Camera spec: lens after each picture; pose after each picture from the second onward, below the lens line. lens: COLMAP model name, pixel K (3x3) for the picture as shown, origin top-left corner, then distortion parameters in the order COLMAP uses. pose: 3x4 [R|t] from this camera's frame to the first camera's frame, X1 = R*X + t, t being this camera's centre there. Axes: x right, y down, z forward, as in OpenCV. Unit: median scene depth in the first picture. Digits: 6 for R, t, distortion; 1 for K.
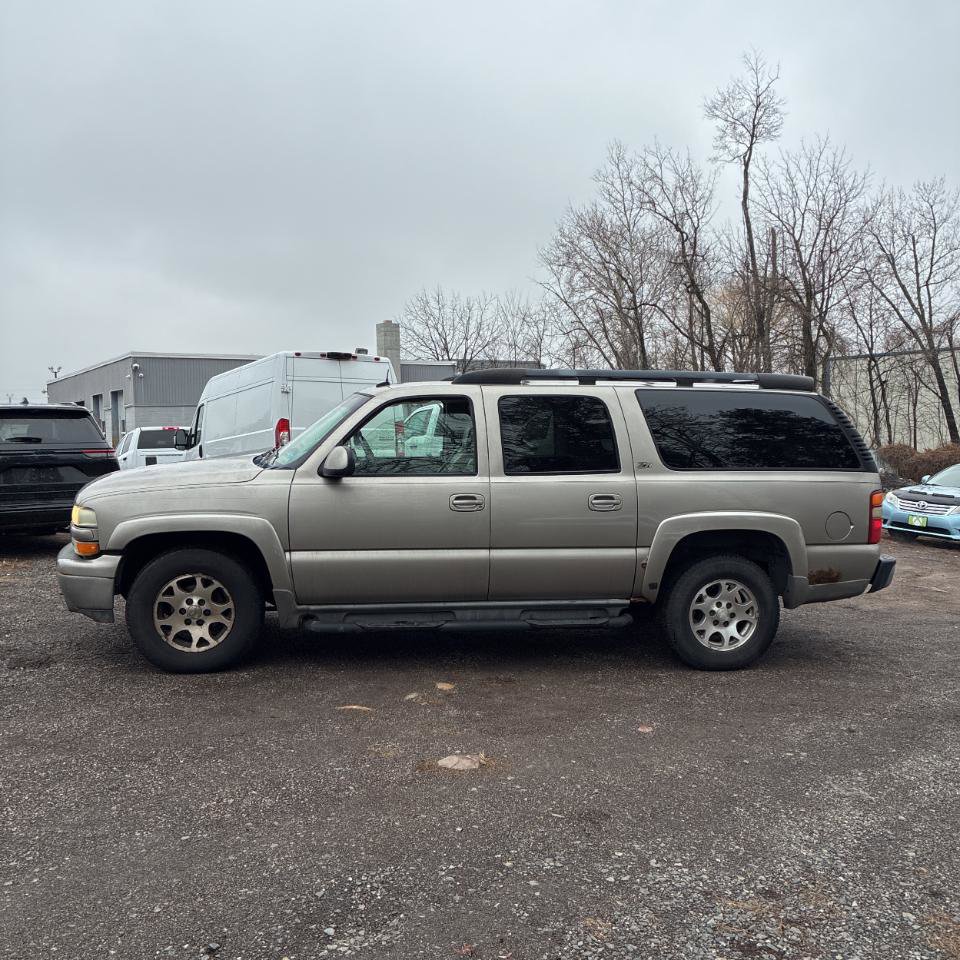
lens RADIAL K [[966.9, 0, 488.3], [0, 966.9, 486.9], [0, 0, 1]] dist [0.030750, 0.000000]
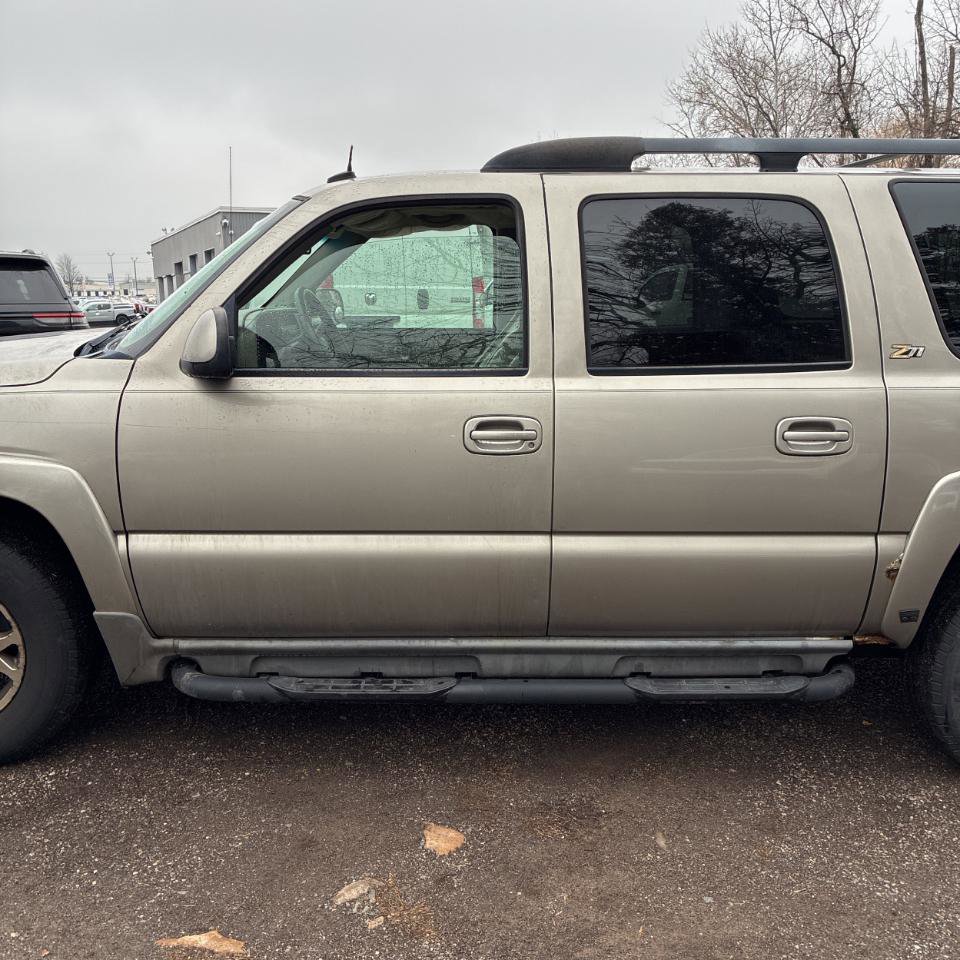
lens RADIAL K [[966.9, 0, 479.9], [0, 966.9, 487.4], [0, 0, 1]] dist [0.030750, 0.000000]
pose [[0.991749, 0.024401, -0.125852, 0.024265], [-0.006727, 0.990271, 0.138987, -0.021657], [0.128019, -0.136994, 0.982265, 0.526945]]
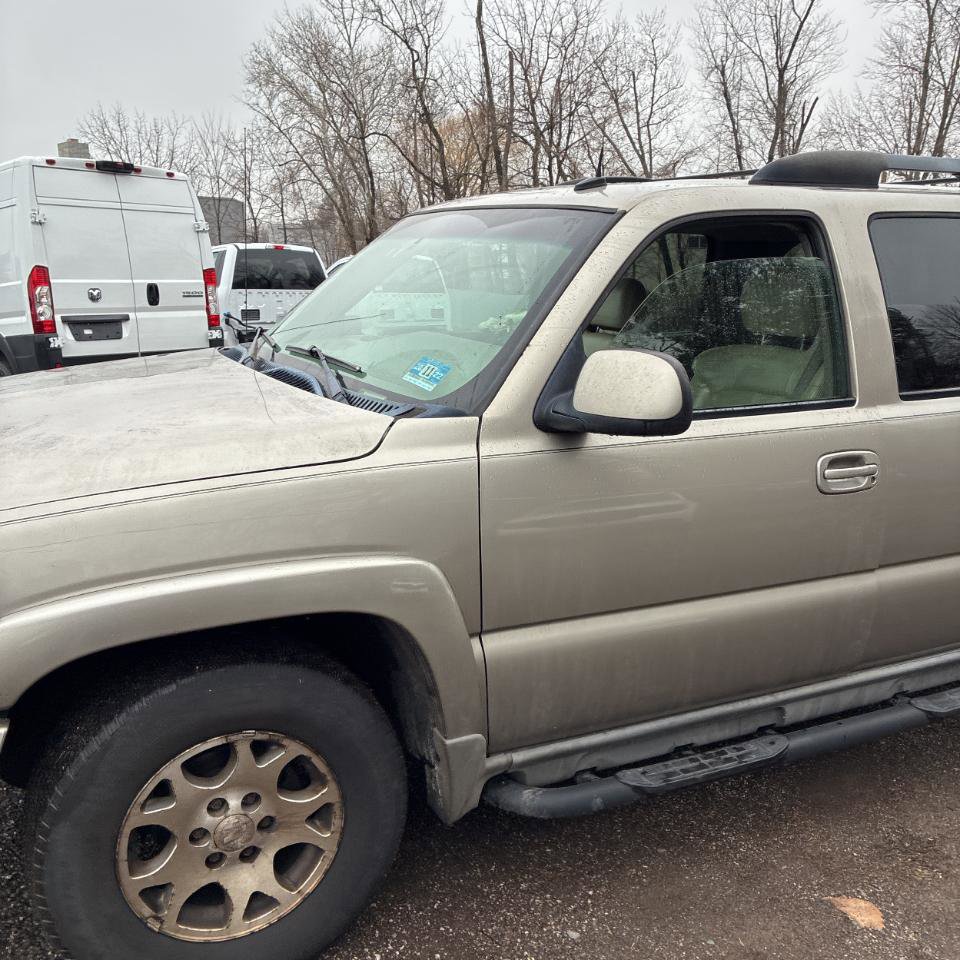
lens RADIAL K [[966.9, 0, 474.4], [0, 966.9, 496.9], [0, 0, 1]] dist [0.030750, 0.000000]
pose [[0.955572, -0.069423, 0.286465, -0.293525], [0.021202, 0.985540, 0.168112, -0.046552], [-0.293993, -0.154570, 0.943227, 0.618376]]
